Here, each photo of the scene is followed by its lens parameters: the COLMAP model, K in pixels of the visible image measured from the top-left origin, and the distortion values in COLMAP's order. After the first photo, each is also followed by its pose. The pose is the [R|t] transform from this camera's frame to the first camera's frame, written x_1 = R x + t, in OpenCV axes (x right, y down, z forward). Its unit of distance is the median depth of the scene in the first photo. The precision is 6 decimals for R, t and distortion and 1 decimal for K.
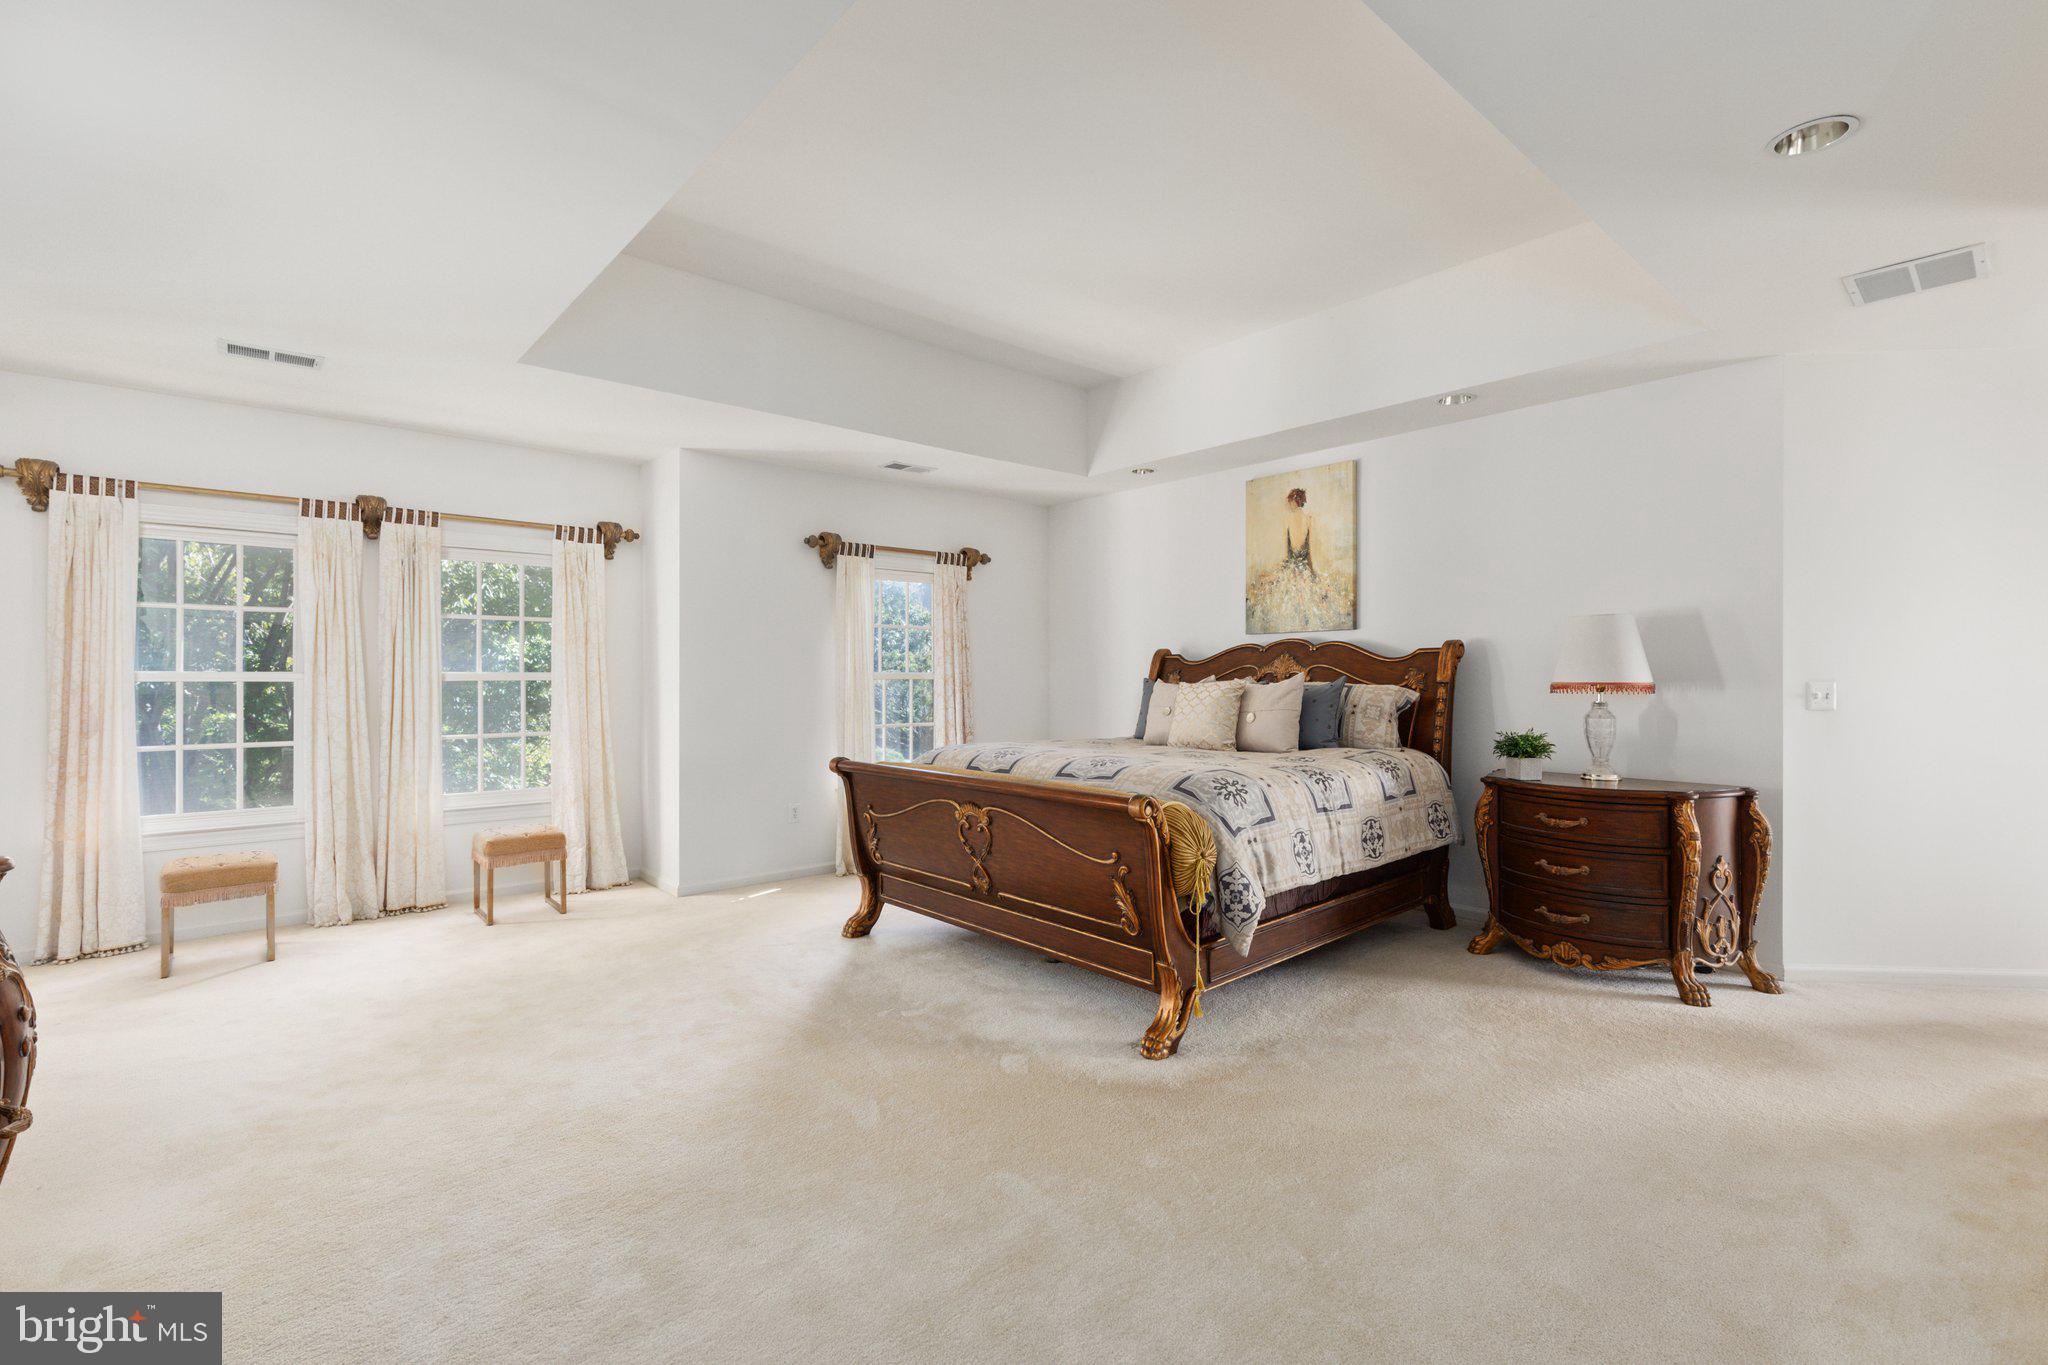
lens RADIAL K [[901.2, 0, 1009.6], [0, 901.2, 685.0], [0, 0, 1]] dist [0.004192, 0.000079]
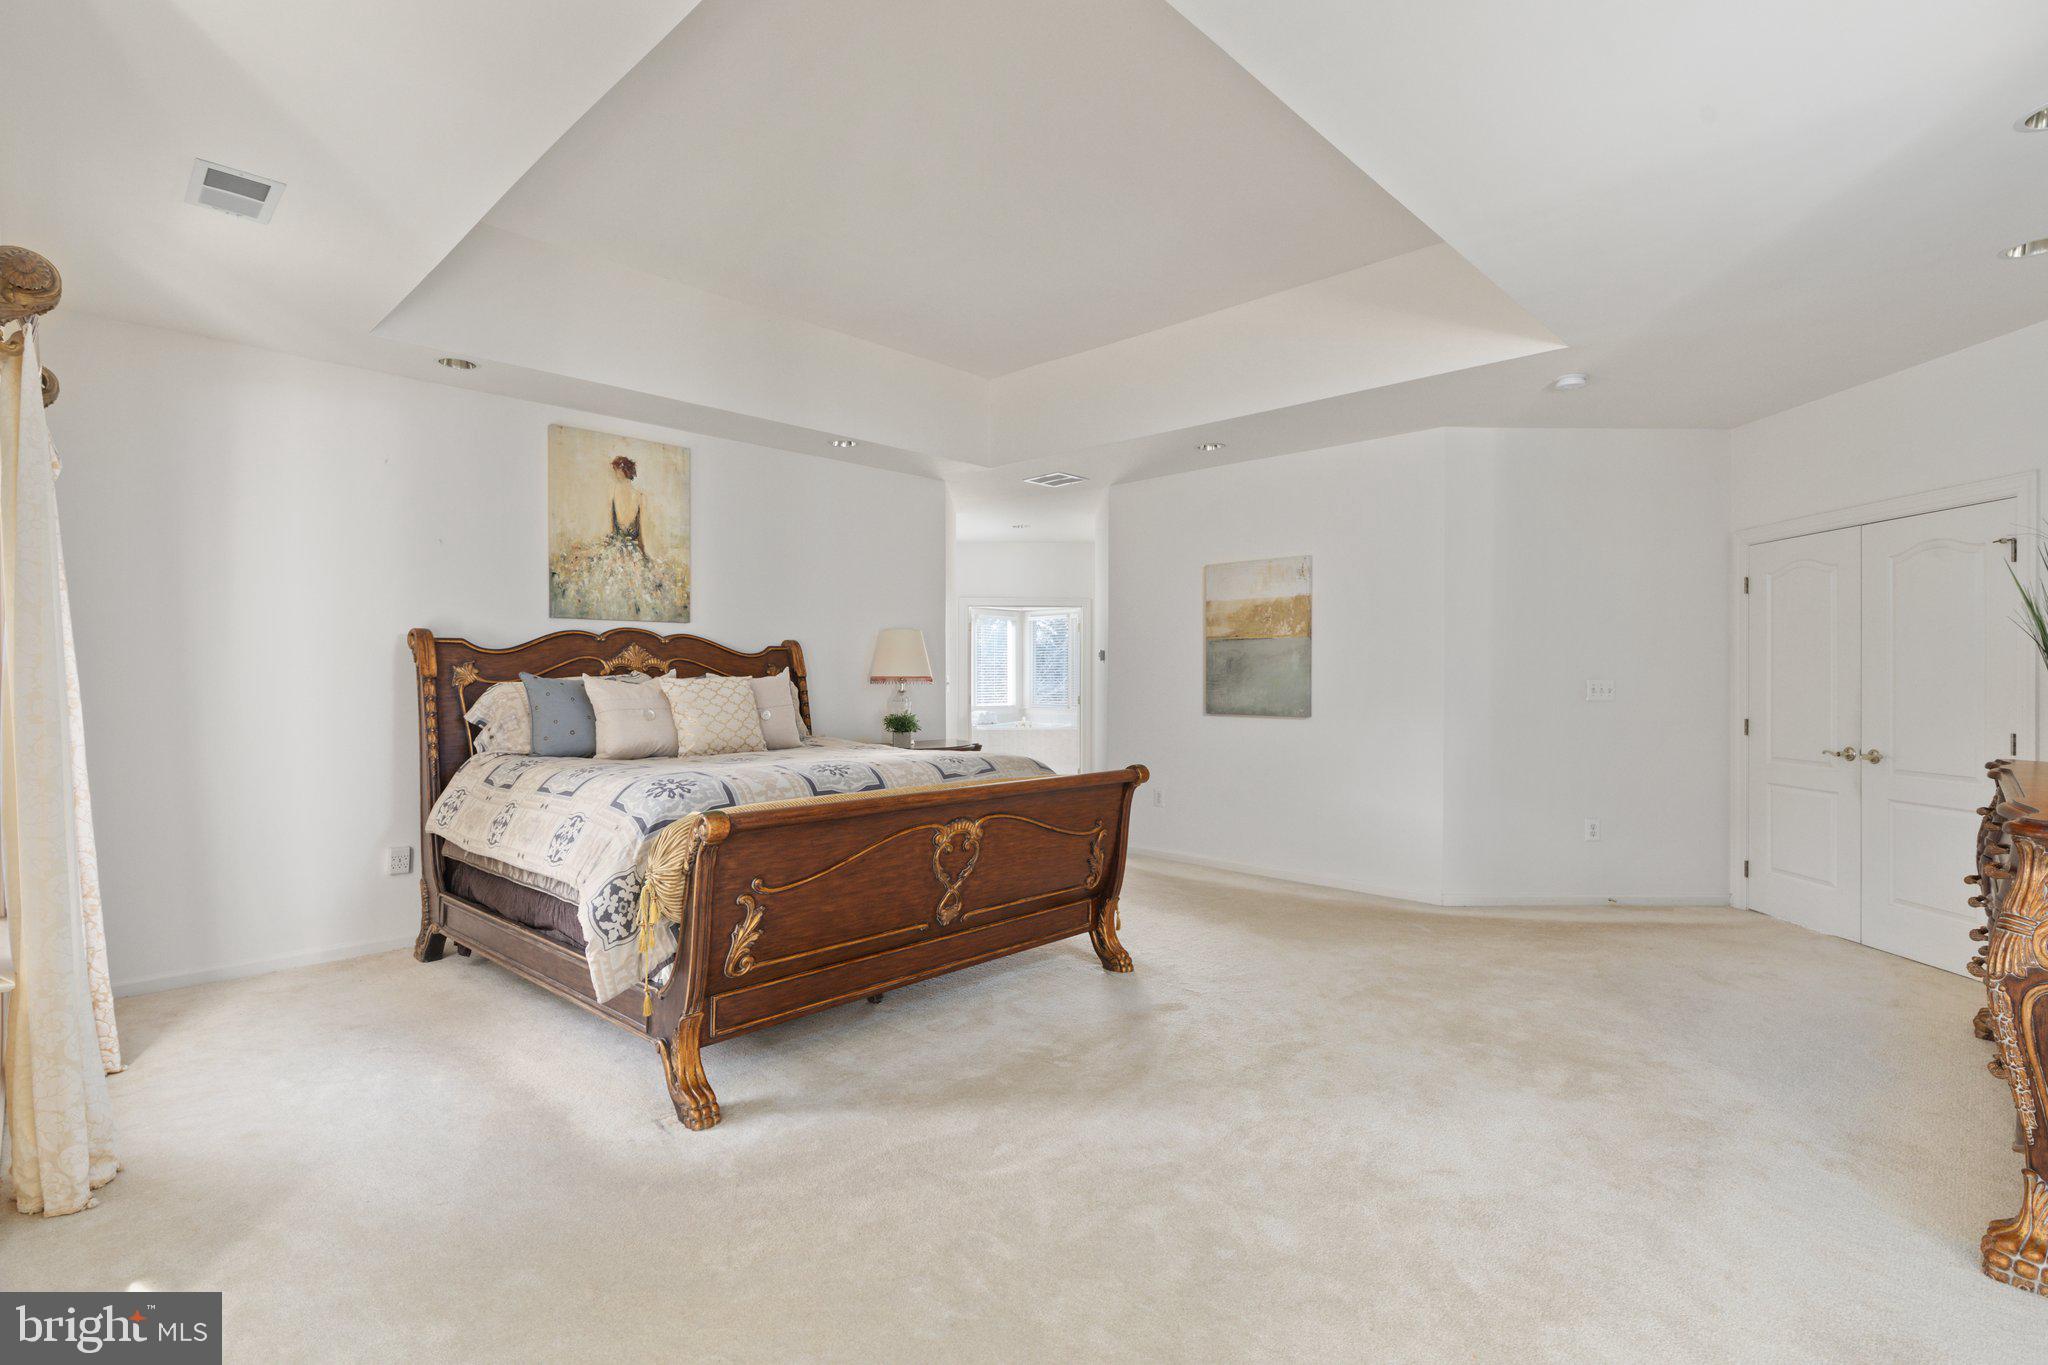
lens RADIAL K [[977.8, 0, 1019.7], [0, 977.8, 675.3], [0, 0, 1]] dist [0.002032, 0.000060]
pose [[-0.077422, -0.001326, 0.996998, -0.667186], [0.005729, 0.999982, 0.001774, -0.004552], [-0.996982, 0.005850, -0.077413, 0.694736]]
